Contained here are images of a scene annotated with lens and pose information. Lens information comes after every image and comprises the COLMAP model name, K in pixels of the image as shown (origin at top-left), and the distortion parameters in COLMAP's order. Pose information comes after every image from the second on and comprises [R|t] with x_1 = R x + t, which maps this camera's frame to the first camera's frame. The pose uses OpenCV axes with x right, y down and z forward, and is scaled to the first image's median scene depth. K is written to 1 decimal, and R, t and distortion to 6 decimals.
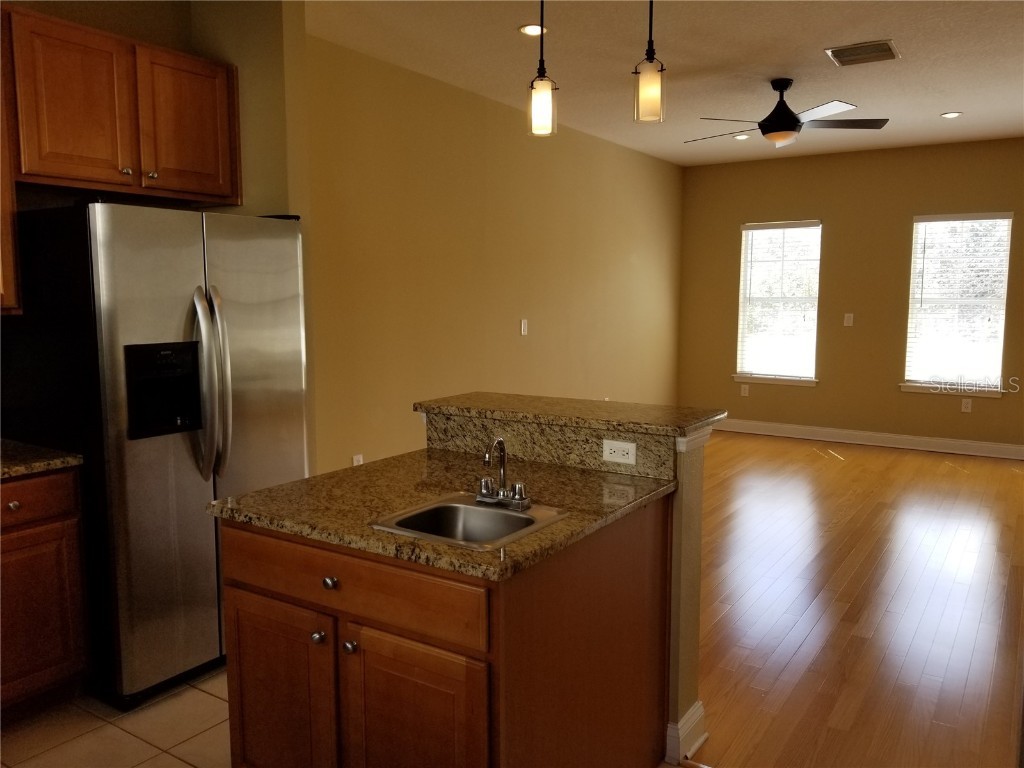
lens RADIAL K [[803.3, 0, 525.5], [0, 803.3, 379.8], [0, 0, 1]] dist [0.083527, -0.144455]
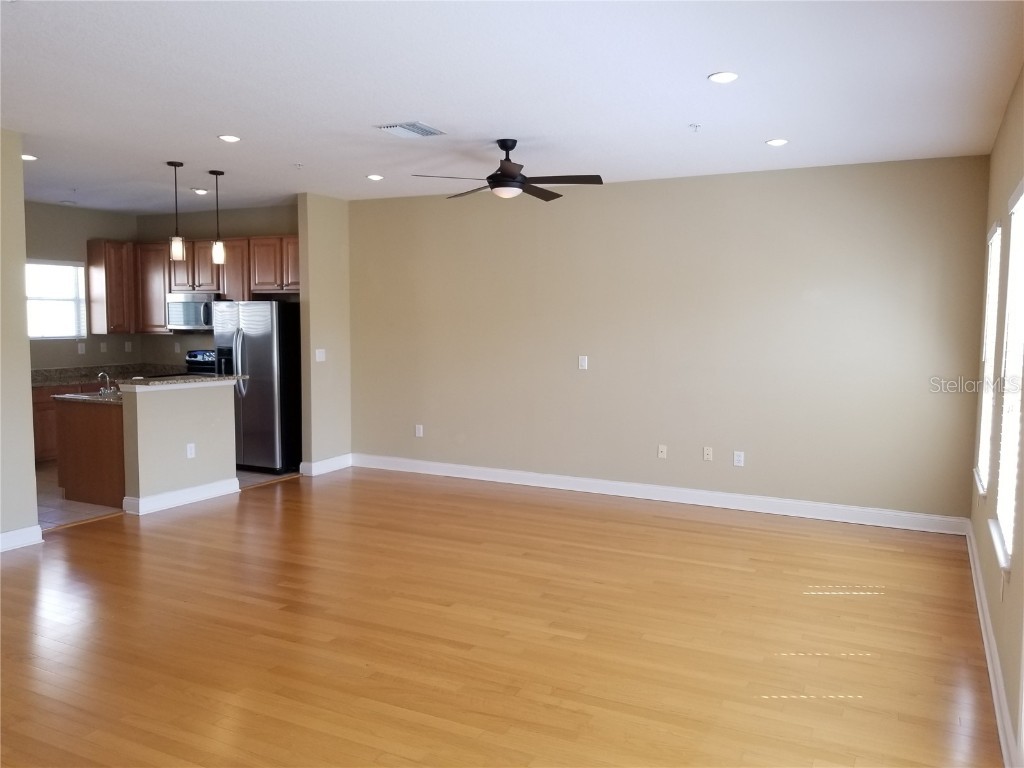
lens RADIAL K [[803.3, 0, 525.5], [0, 803.3, 379.8], [0, 0, 1]] dist [0.083527, -0.144455]
pose [[0.106387, 0.077478, -0.991302, 2.604213], [-0.114234, 0.991311, 0.065219, -0.242295], [0.987741, 0.106302, 0.114313, 1.741024]]
